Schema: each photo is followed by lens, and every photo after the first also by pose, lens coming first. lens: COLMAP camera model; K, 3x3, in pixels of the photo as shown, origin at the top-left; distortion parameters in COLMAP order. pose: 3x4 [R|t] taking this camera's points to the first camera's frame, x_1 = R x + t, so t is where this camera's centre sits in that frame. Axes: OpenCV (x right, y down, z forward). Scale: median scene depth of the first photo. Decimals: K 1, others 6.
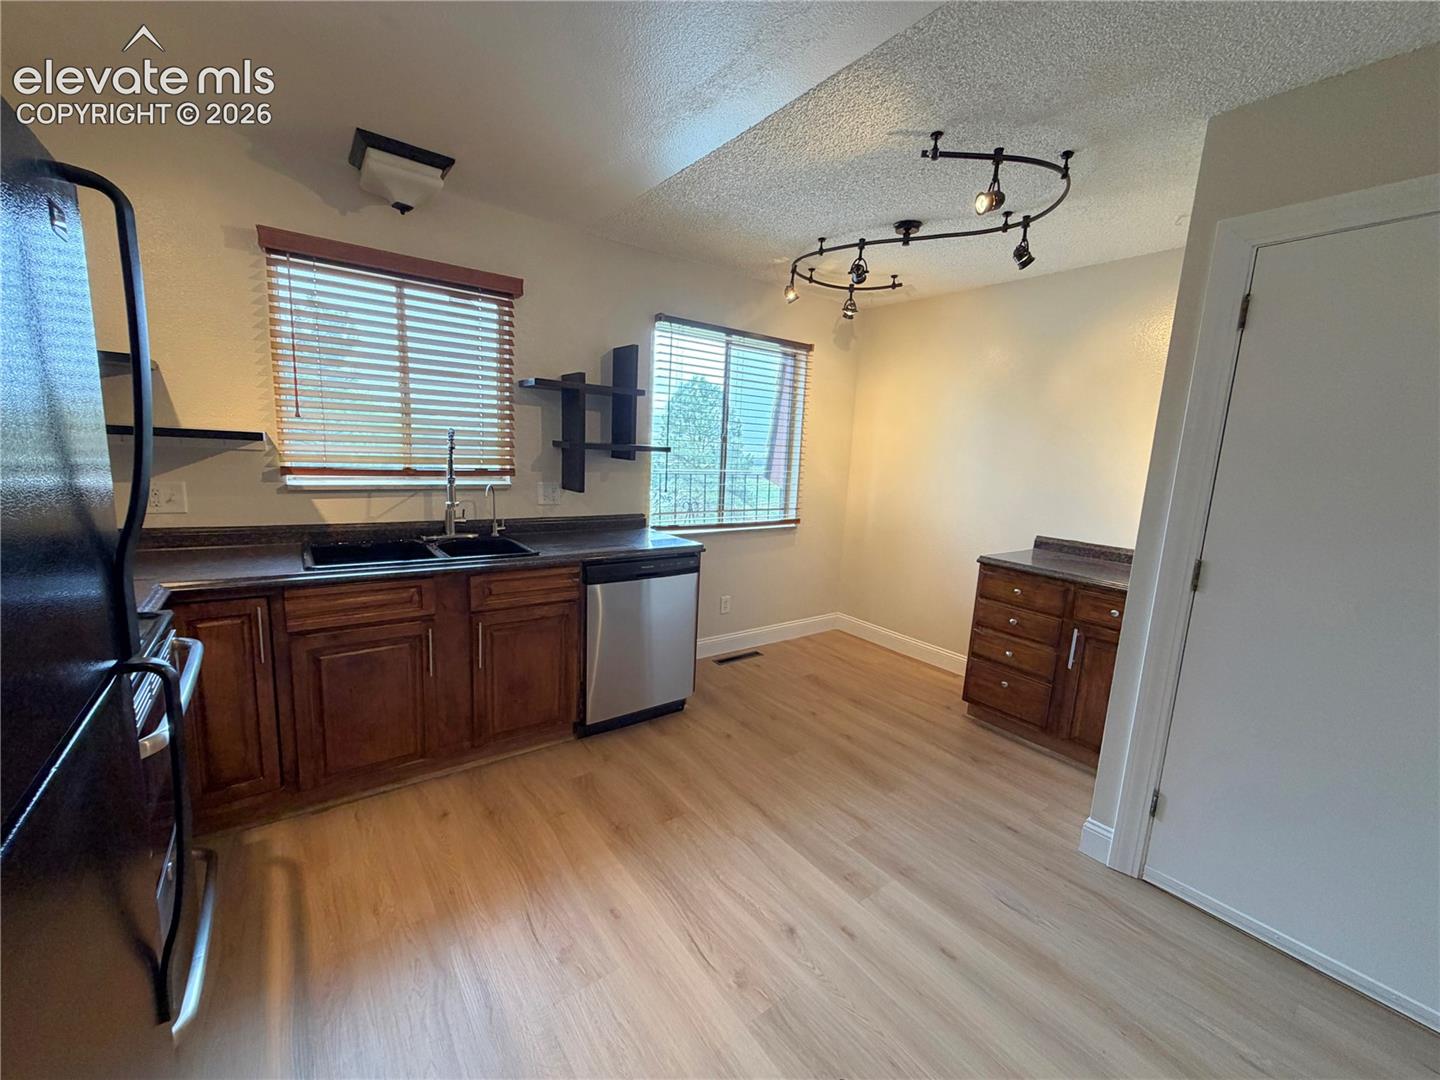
lens RADIAL K [[573.3, 0, 718.1], [0, 573.3, 543.0], [0, 0, 1]] dist [0.001174, 0.000120]
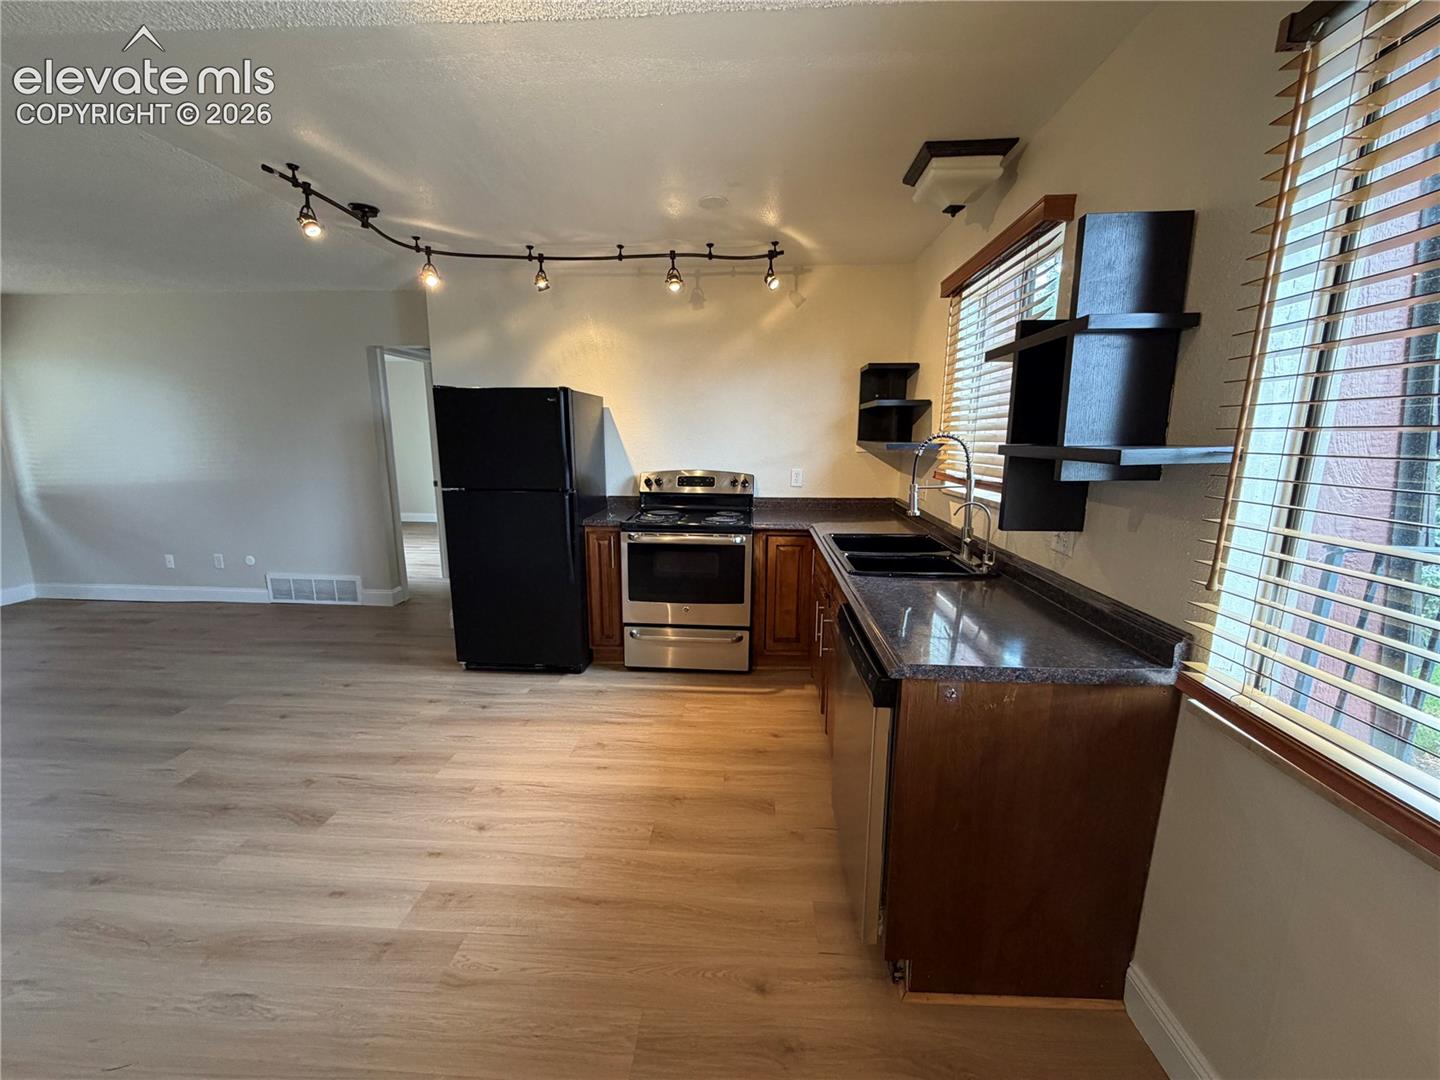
lens RADIAL K [[573.3, 0, 718.1], [0, 573.3, 543.0], [0, 0, 1]] dist [0.001174, 0.000120]
pose [[-0.647451, 0.091869, -0.756550, 0.450214], [-0.162193, 0.953356, 0.254571, -0.203413], [0.744648, 0.287529, -0.602351, 1.298710]]
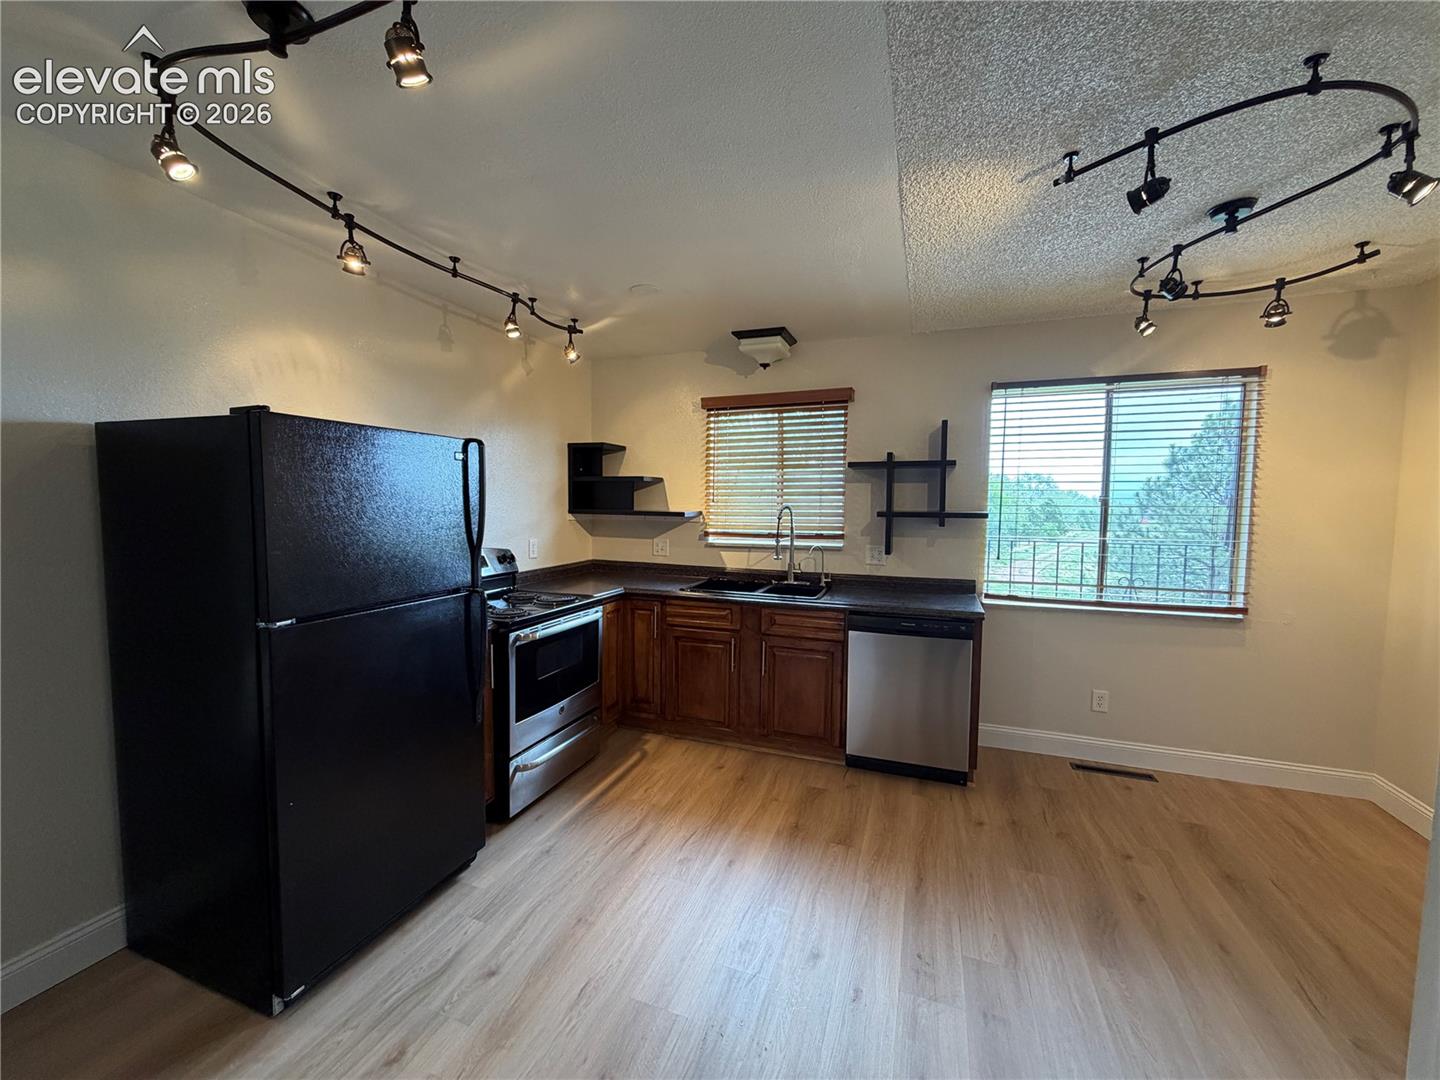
lens RADIAL K [[573.3, 0, 718.1], [0, 573.3, 543.0], [0, 0, 1]] dist [0.001174, 0.000120]
pose [[0.543439, 0.014496, -0.839324, 0.612008], [-0.119767, 0.990961, -0.060431, -0.001584], [0.830861, 0.133364, 0.540263, 0.110587]]
